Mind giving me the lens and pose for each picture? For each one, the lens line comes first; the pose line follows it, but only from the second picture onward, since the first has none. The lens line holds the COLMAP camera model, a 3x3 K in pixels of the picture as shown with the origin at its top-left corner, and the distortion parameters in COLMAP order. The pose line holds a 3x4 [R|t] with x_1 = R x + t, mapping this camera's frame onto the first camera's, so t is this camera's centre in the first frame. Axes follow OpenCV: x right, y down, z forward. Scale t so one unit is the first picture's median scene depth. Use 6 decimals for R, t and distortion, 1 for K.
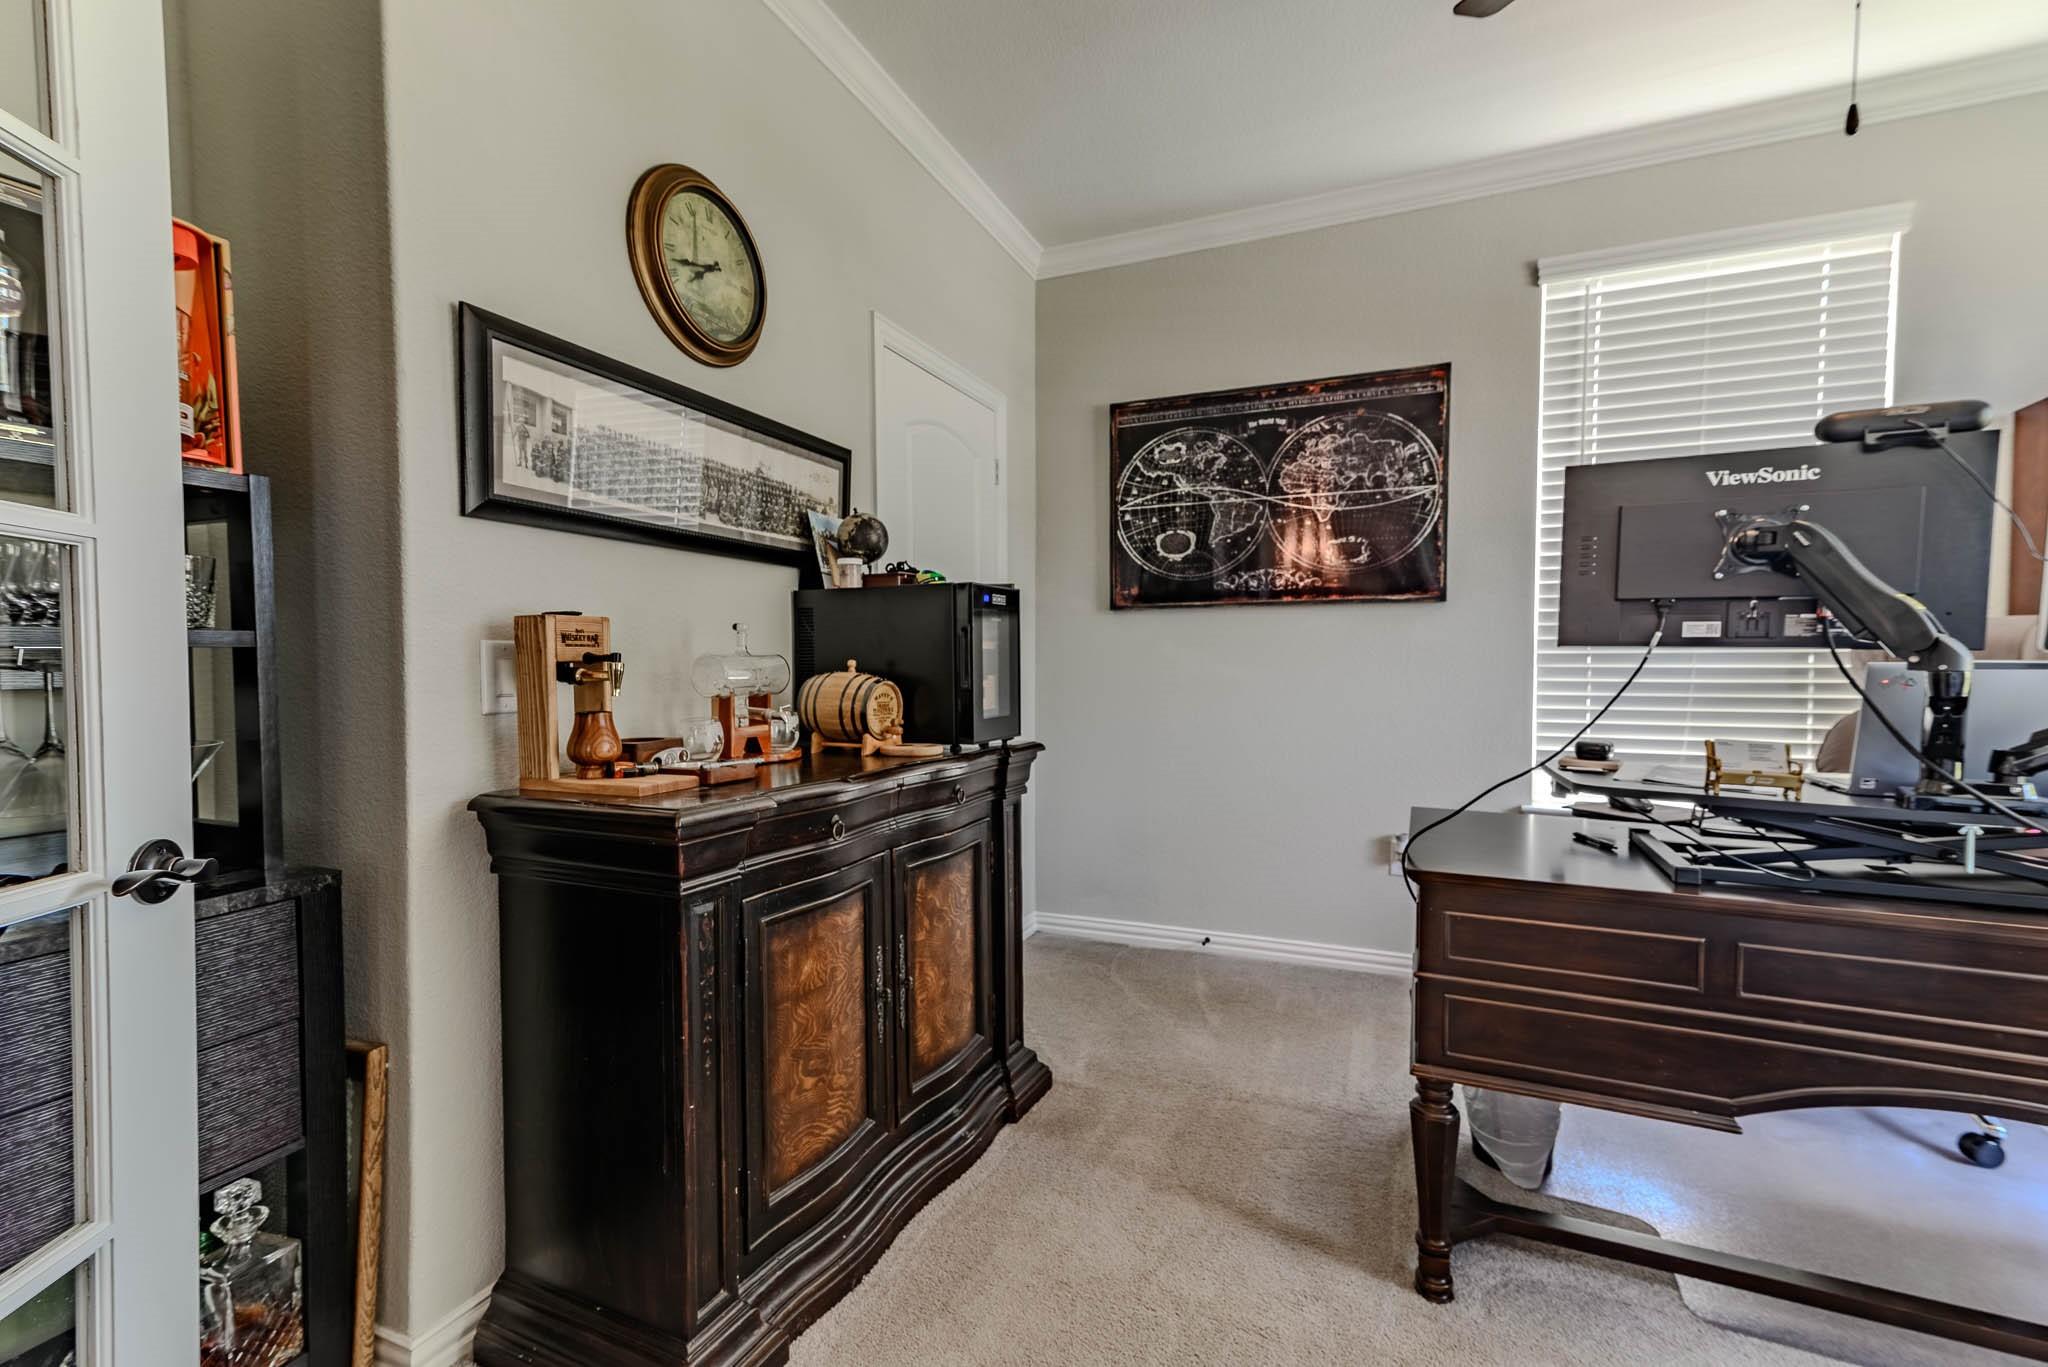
lens RADIAL K [[899.8, 0, 1025.3], [0, 899.8, 674.2], [0, 0, 1]] dist [0.027444, -0.000432]
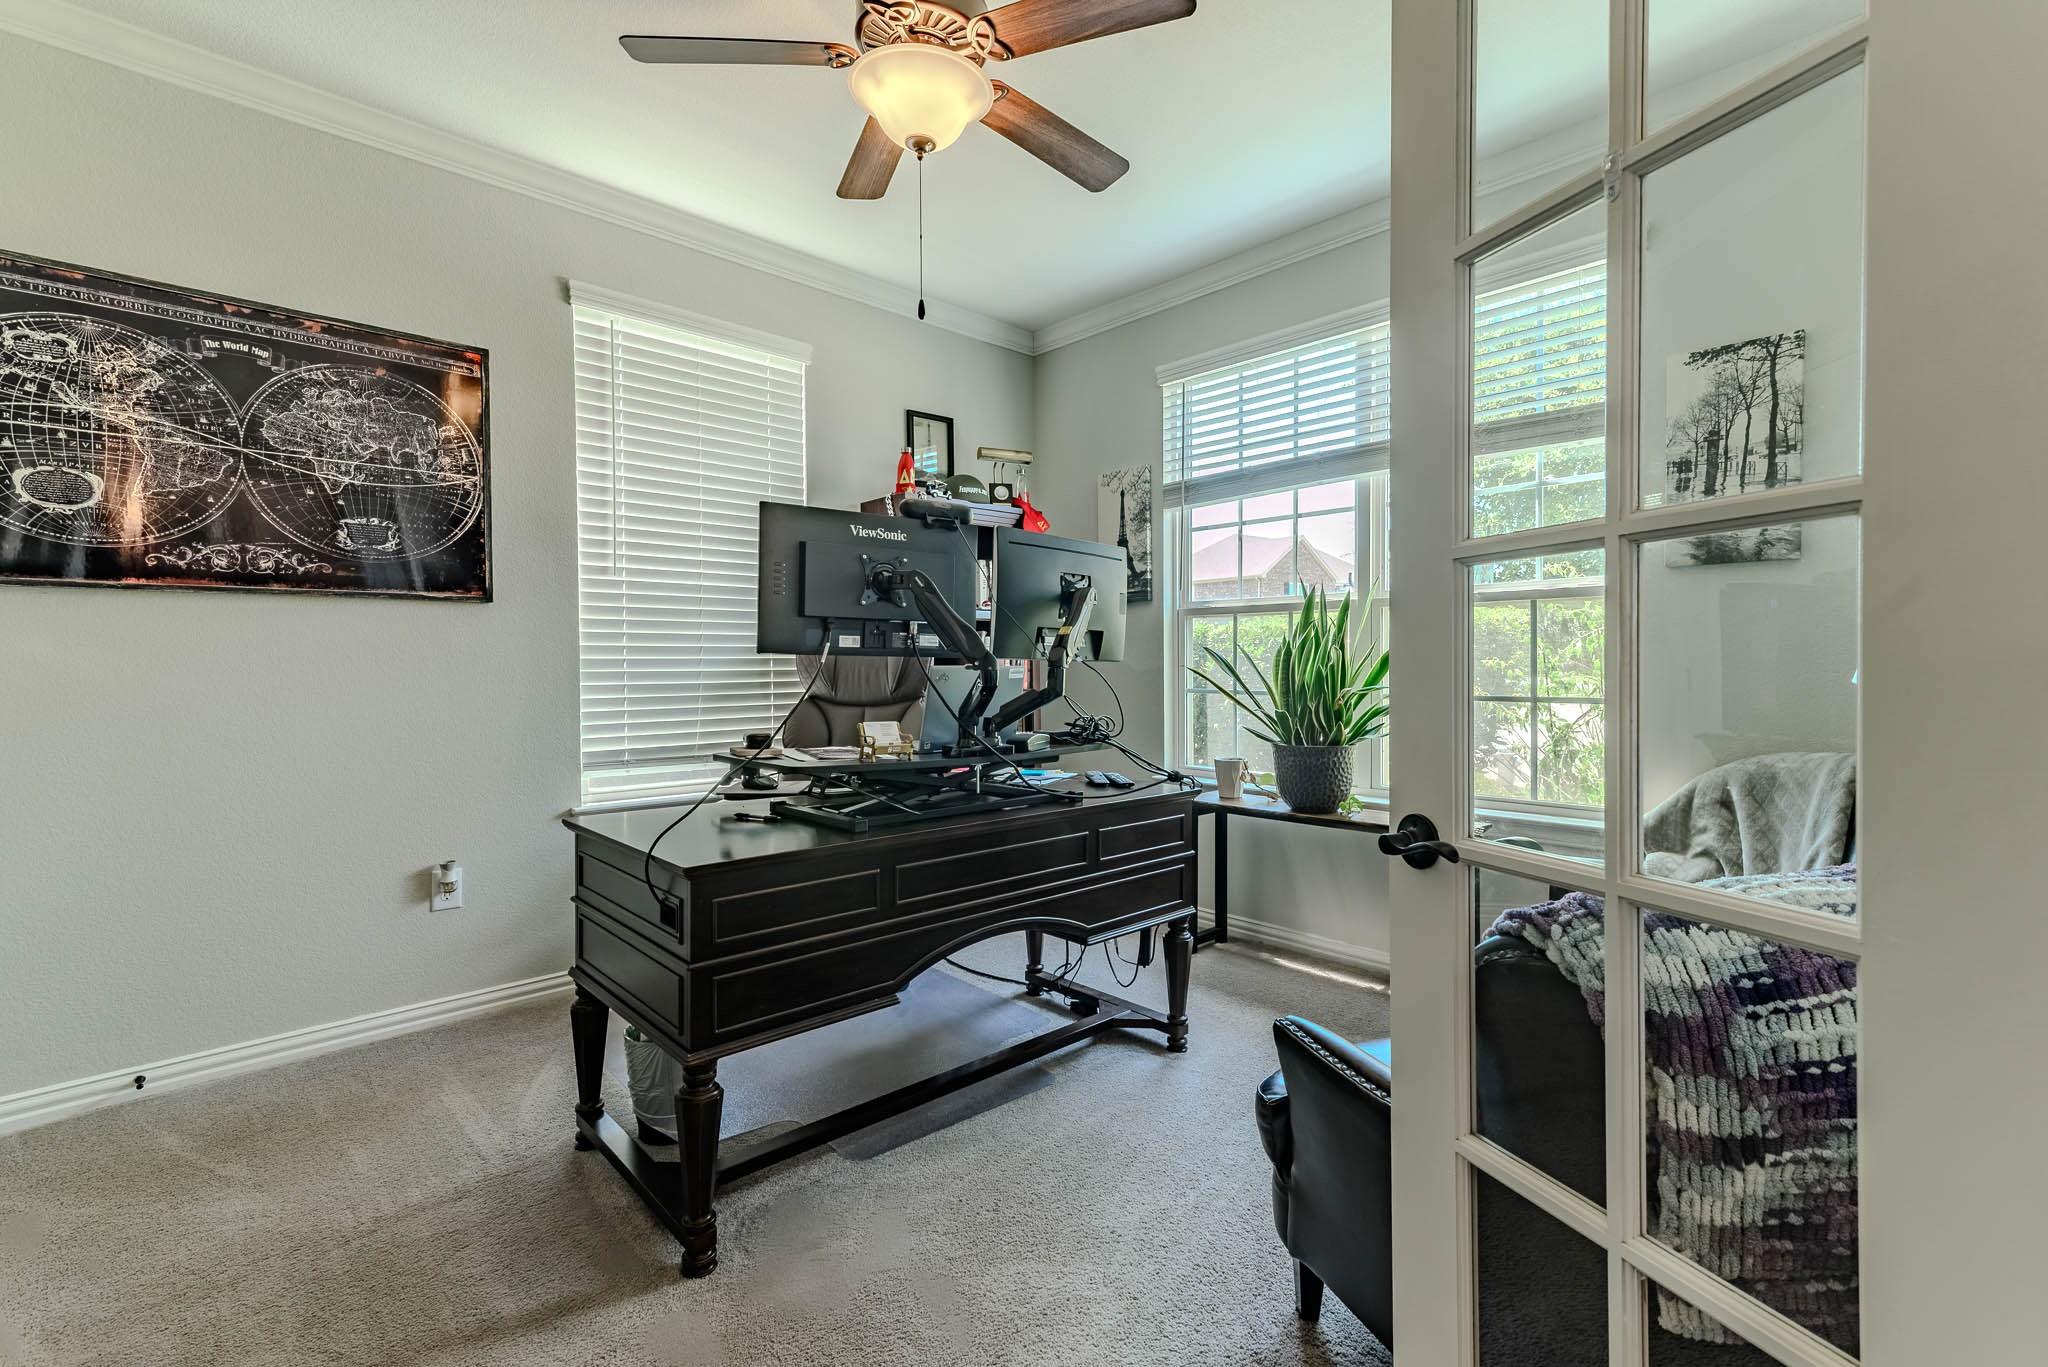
lens RADIAL K [[924.7, 0, 1026.0], [0, 924.7, 659.0], [0, 0, 1]] dist [0.019341, 0.000317]
pose [[0.409471, 0.002241, 0.912321, -0.184577], [0.017959, 0.999783, -0.010517, -0.002225], [-0.912146, 0.020691, 0.409342, 0.100668]]
